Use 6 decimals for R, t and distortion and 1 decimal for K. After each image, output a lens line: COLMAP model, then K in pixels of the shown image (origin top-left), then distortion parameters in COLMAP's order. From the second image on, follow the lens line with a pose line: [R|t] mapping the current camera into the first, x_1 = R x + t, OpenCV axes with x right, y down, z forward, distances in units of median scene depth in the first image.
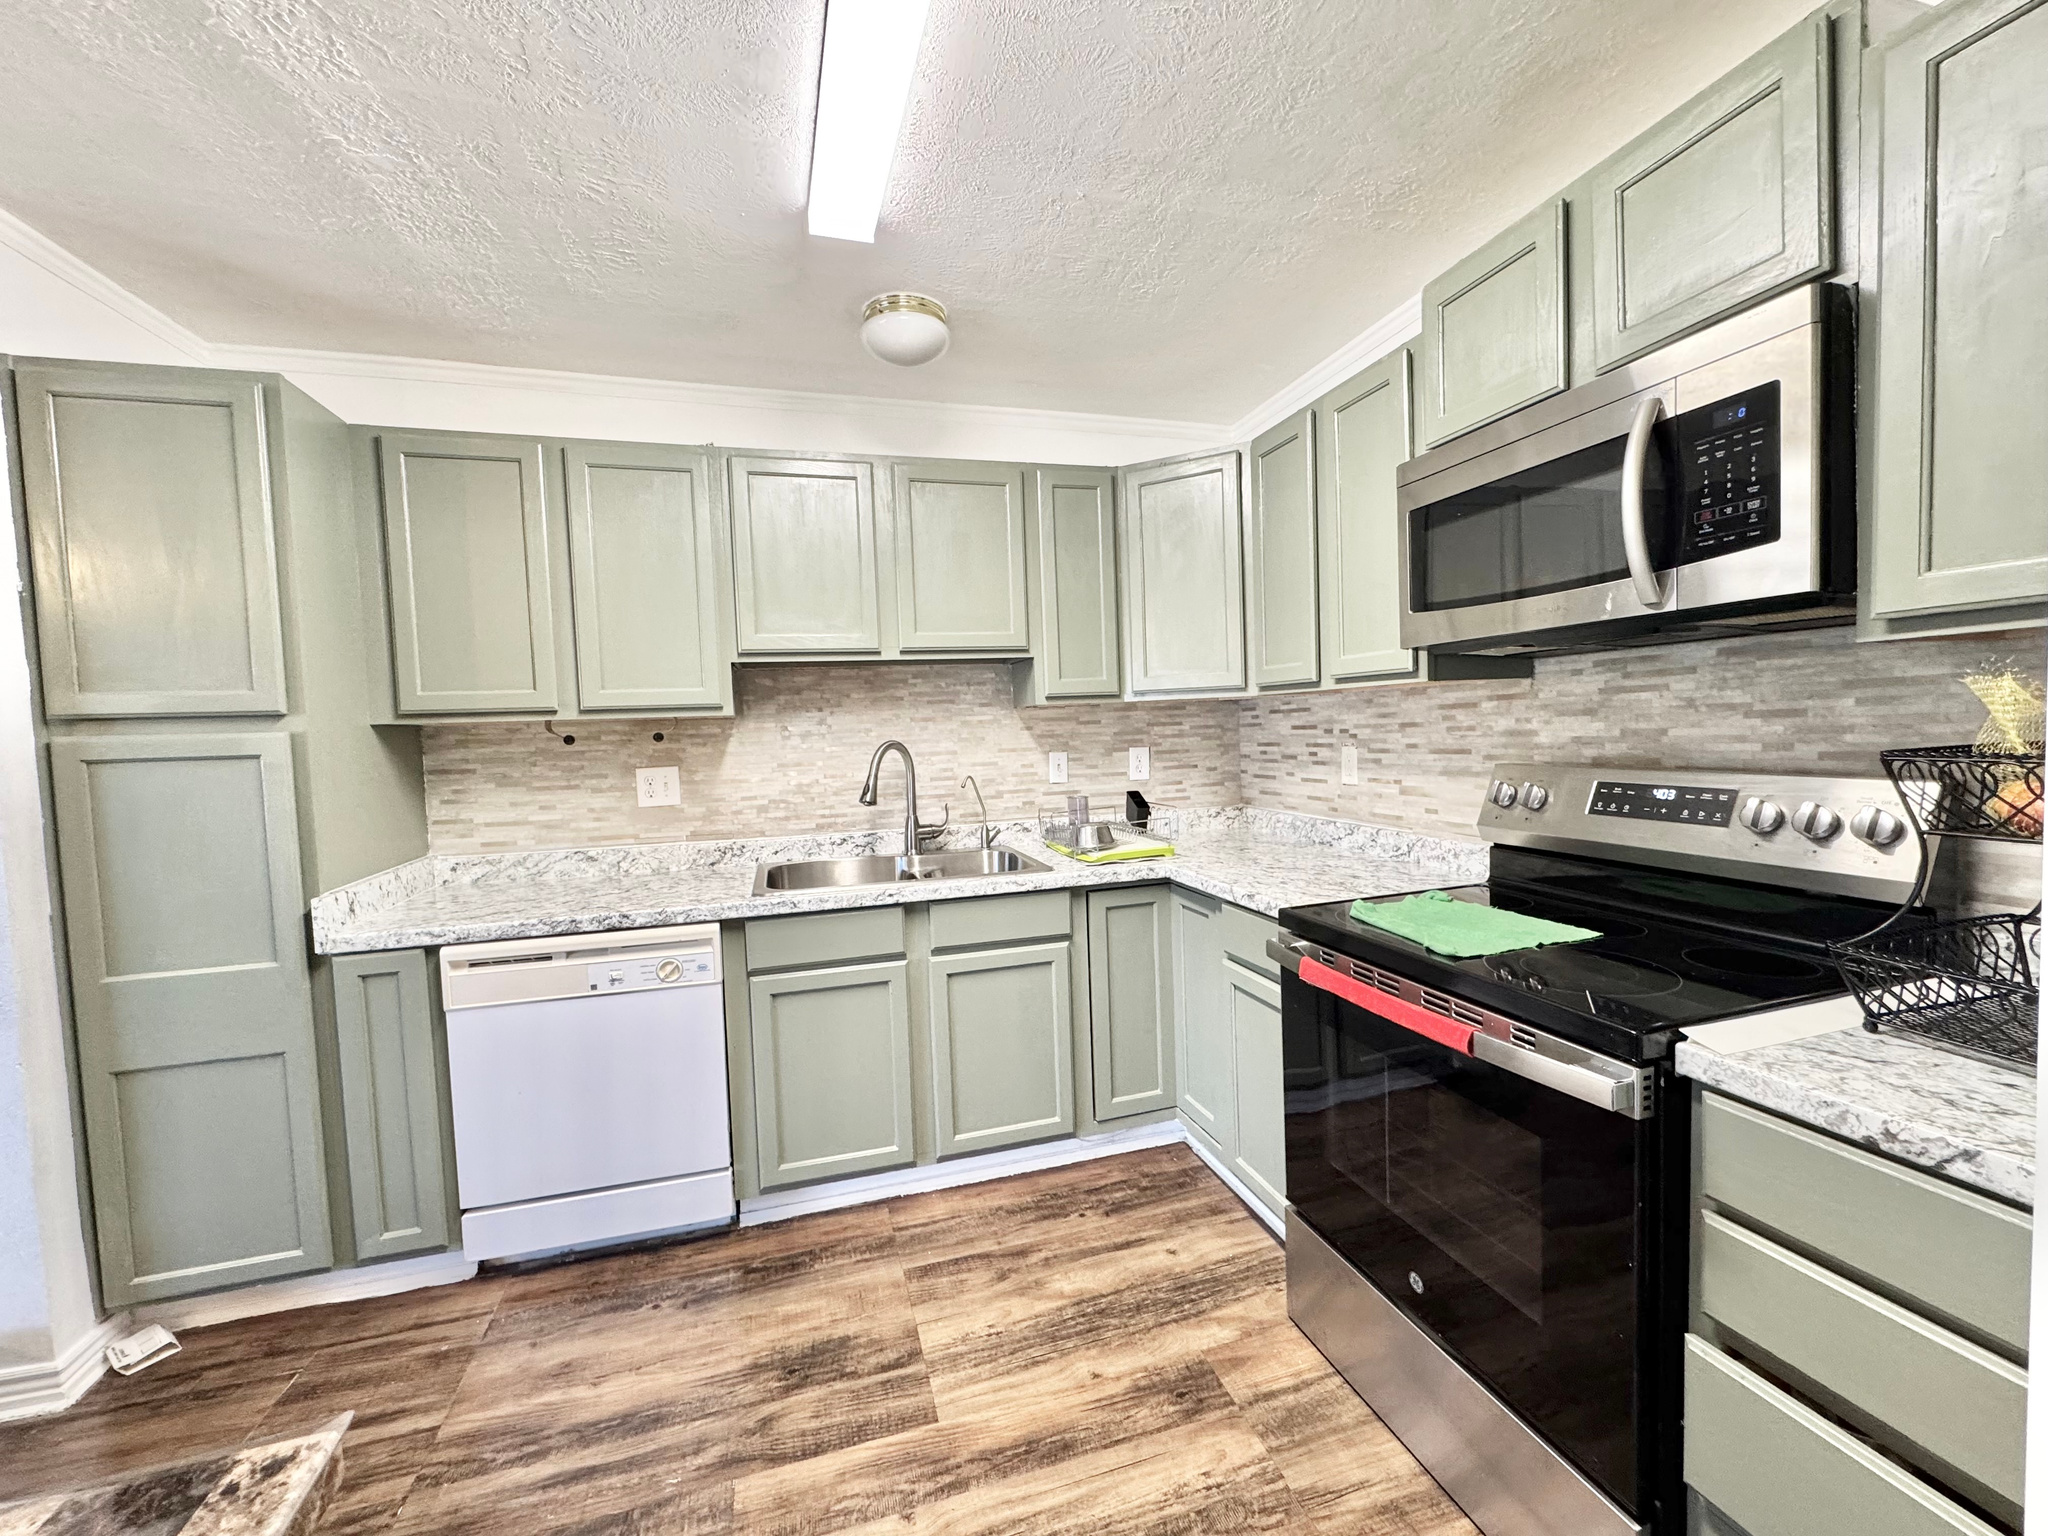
lens RADIAL K [[825.9, 0, 1018.2], [0, 825.9, 766.0], [0, 0, 1]] dist [-0.003754, -0.000029]
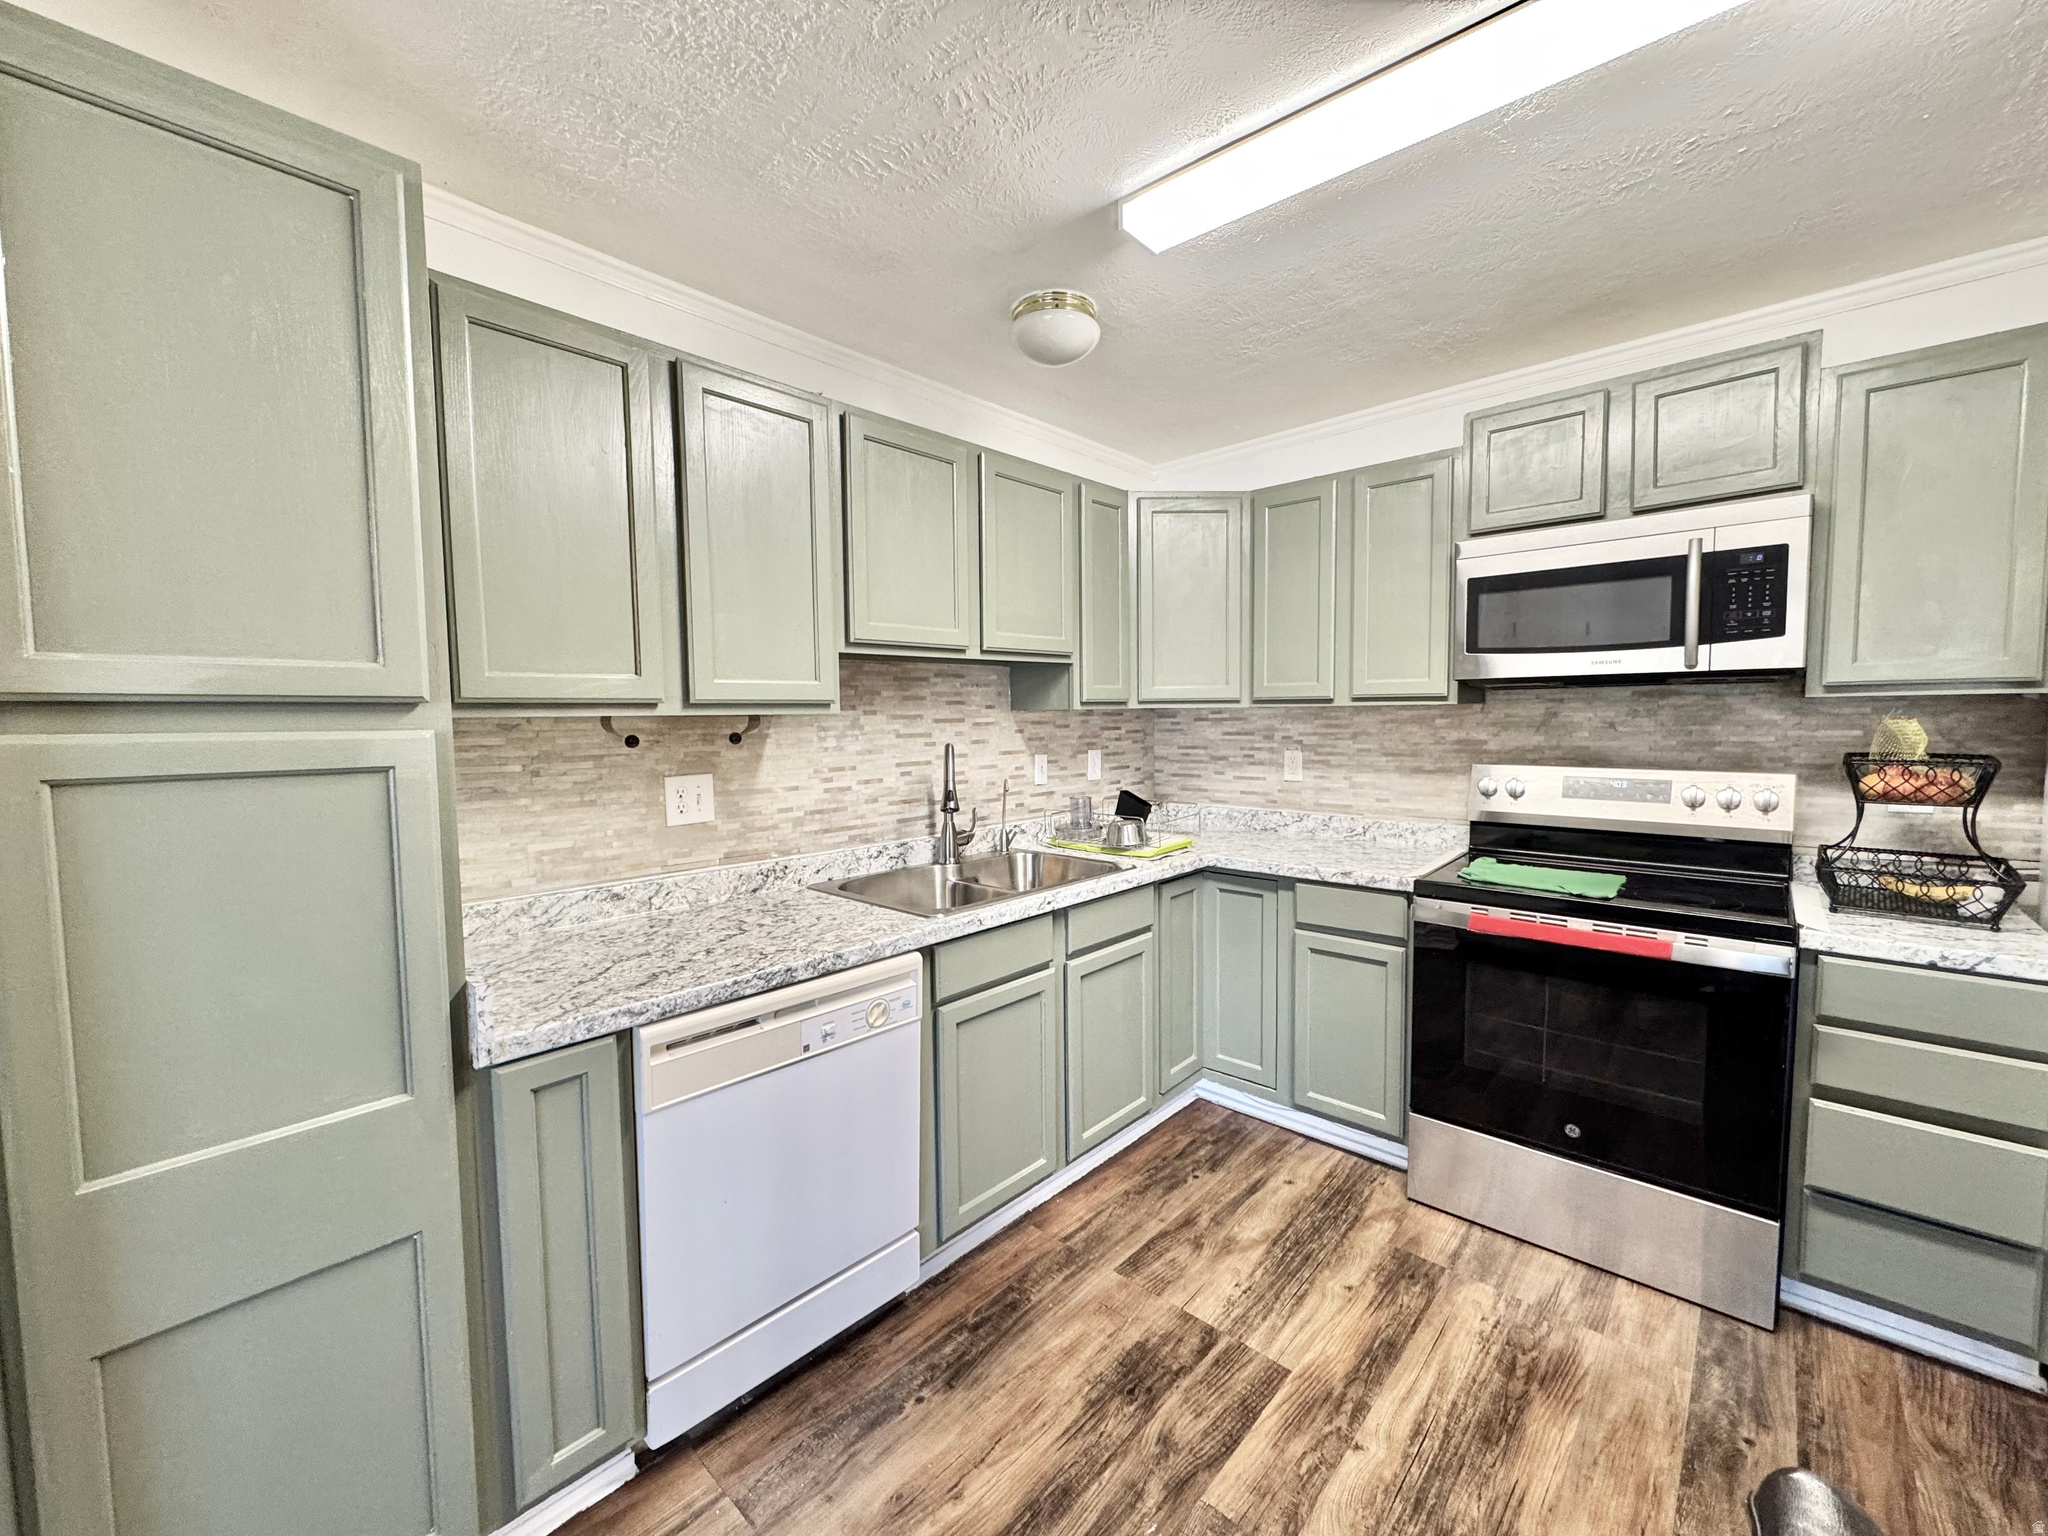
lens RADIAL K [[825.9, 0, 1027.5], [0, 825.9, 766.4], [0, 0, 1]] dist [-0.003754, -0.000029]
pose [[0.855110, -0.009168, 0.518365, -0.721280], [0.007023, 0.999957, 0.006100, -0.012078], [-0.518399, -0.001576, 0.855137, 0.186683]]
